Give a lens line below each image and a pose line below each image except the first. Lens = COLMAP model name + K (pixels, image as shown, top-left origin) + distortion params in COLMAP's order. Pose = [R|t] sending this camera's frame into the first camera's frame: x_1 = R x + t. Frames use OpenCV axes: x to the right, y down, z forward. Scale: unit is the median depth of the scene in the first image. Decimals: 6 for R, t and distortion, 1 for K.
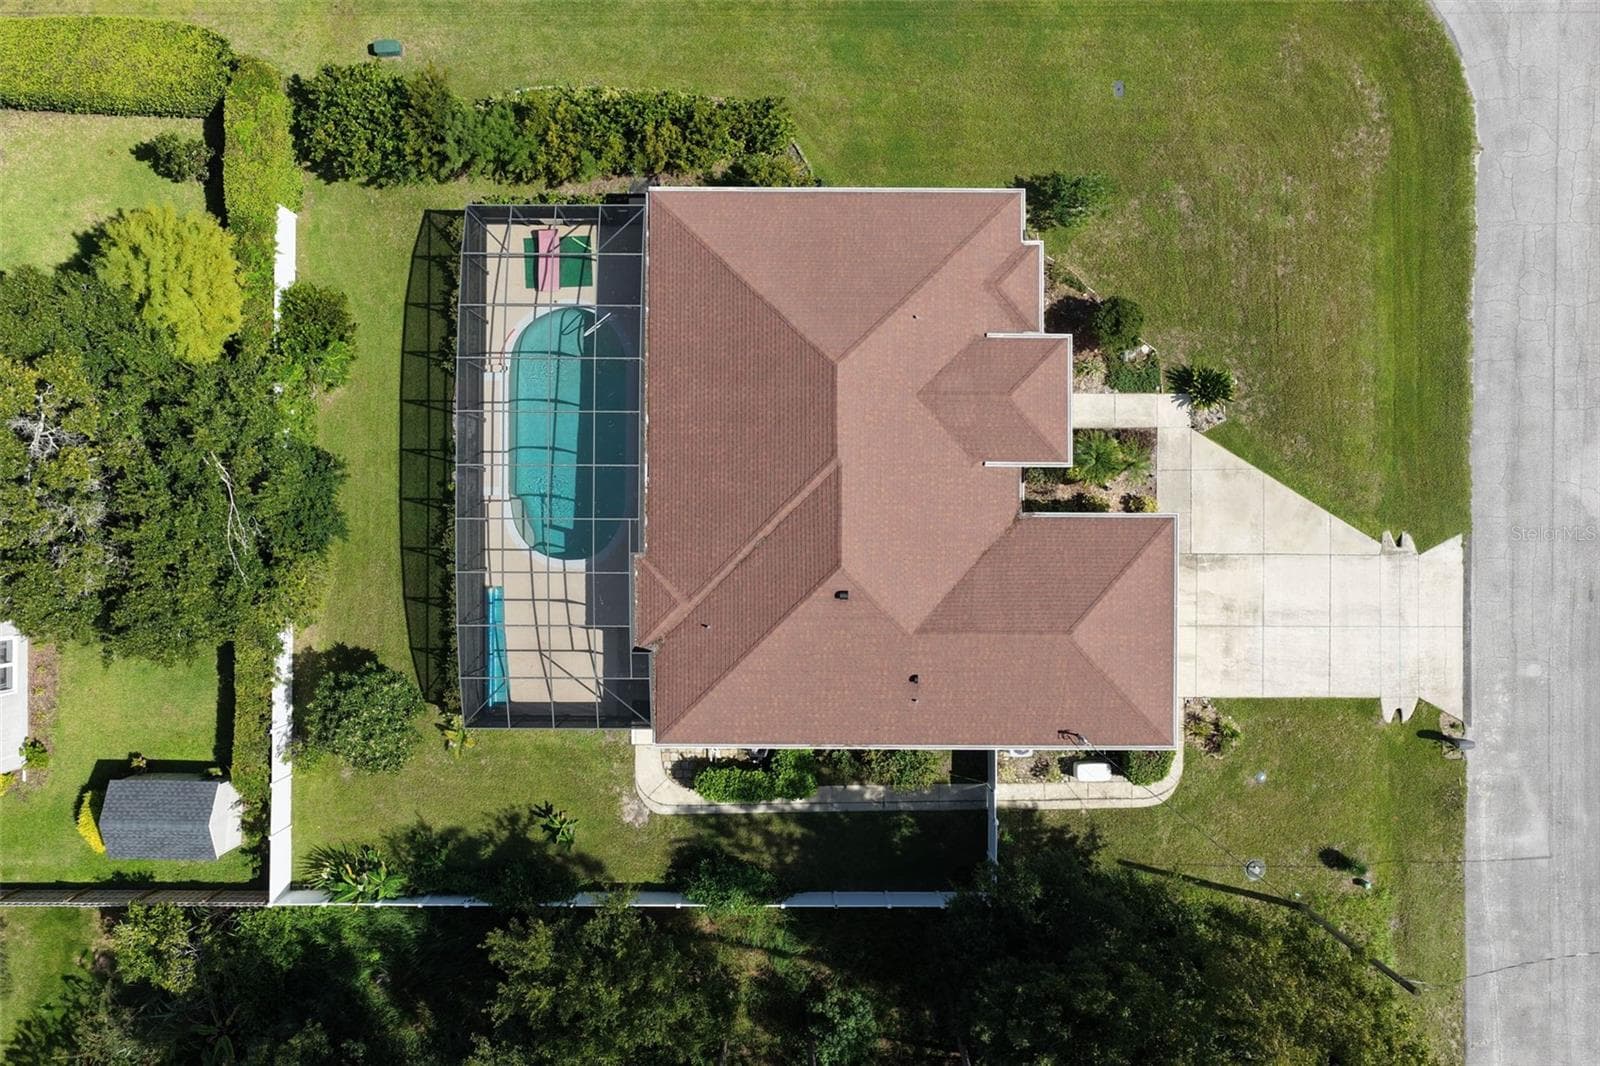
lens RADIAL K [[1326.4, 0, 800.0], [0, 1326.4, 533.0], [0, 0, 1]] dist [-0.018101, 0.046247]
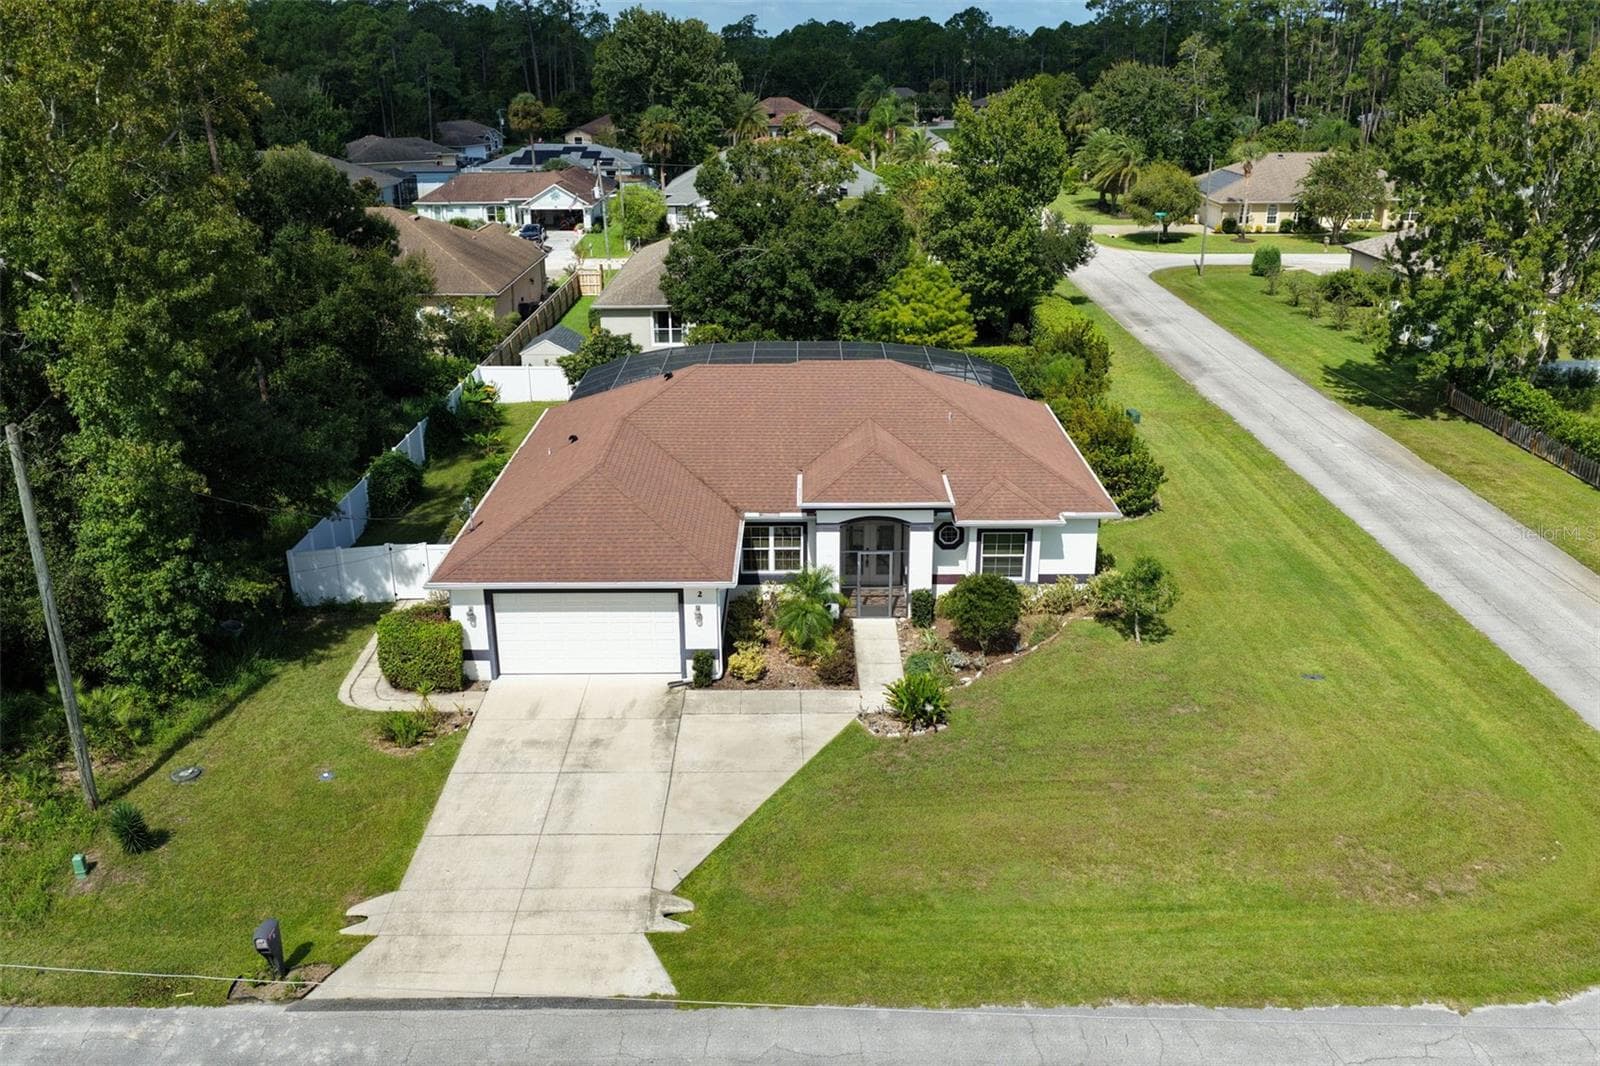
lens RADIAL K [[1333.0, 0, 800.0], [0, 1333.0, 533.0], [0, 0, 1]] dist [-0.006558, 0.003356]
pose [[0.003146, 0.345867, -0.938278, 0.913458], [-0.999991, 0.003639, -0.002011, -0.045371], [0.002719, 0.938276, 0.345876, 0.662434]]
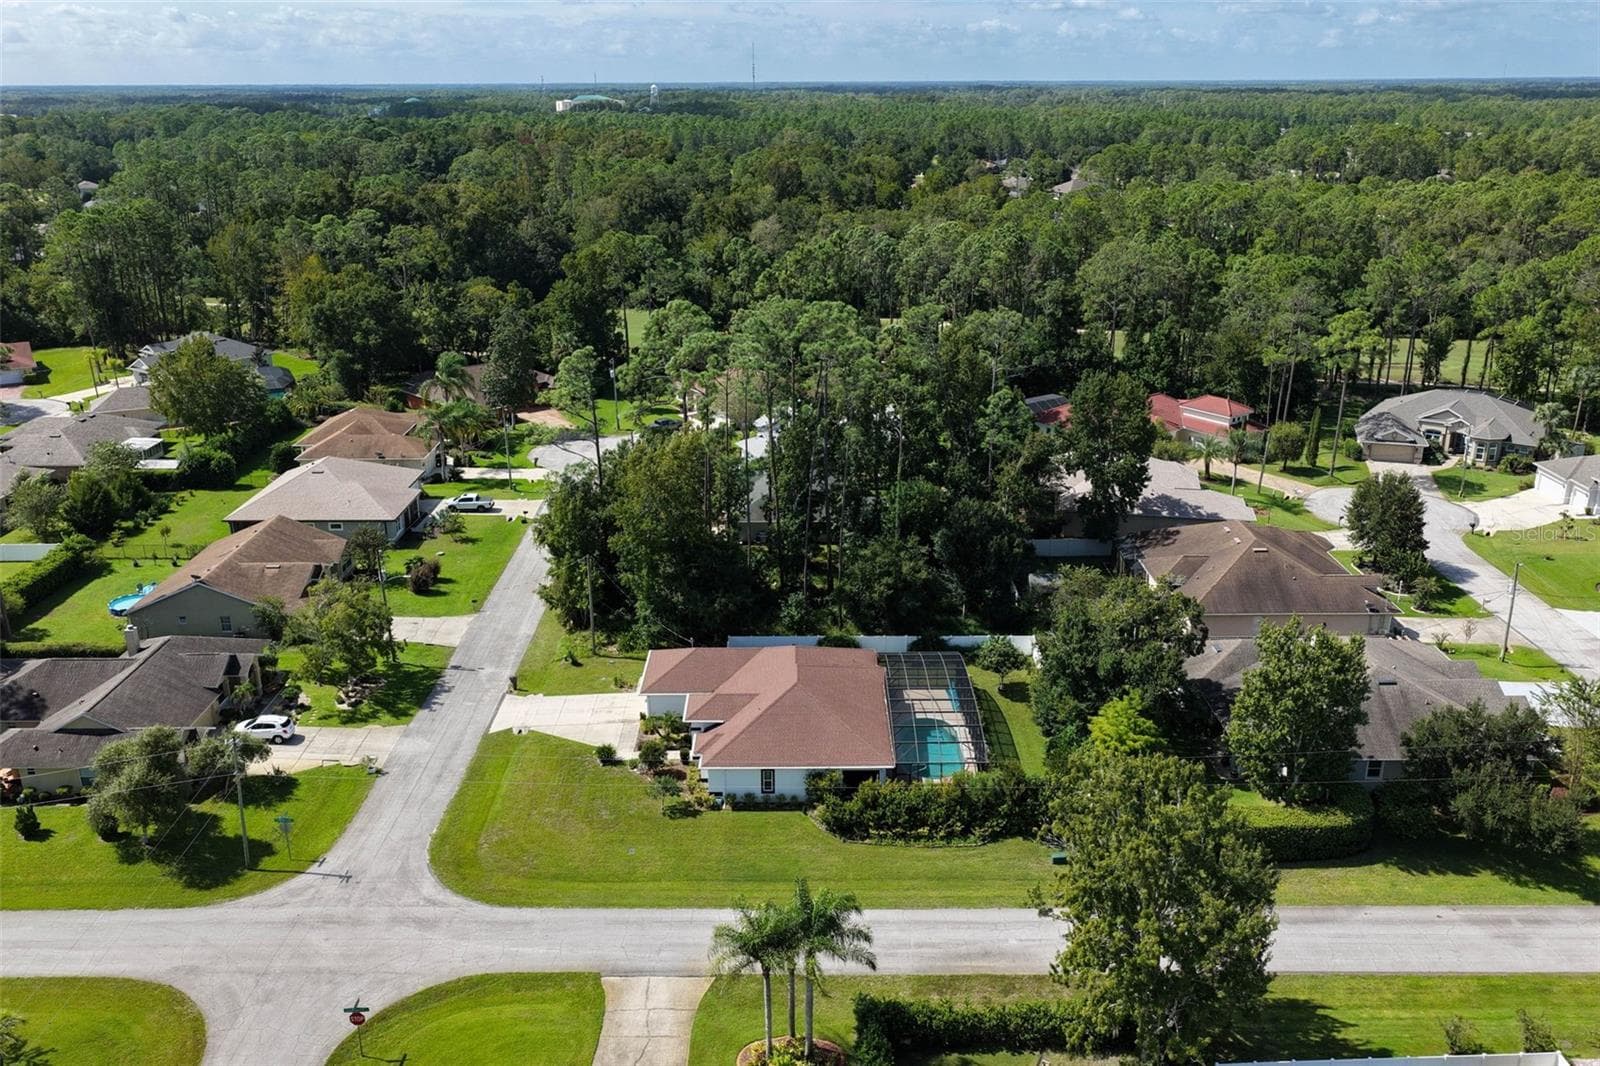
lens RADIAL K [[1326.4, 0, 800.0], [0, 1326.4, 533.0], [0, 0, 1]] dist [-0.018101, 0.046247]
pose [[-0.999962, 0.008637, -0.001069, 0.020831], [-0.003814, -0.324522, 0.945870, -1.829574], [0.007823, 0.945839, 0.324543, 0.050770]]
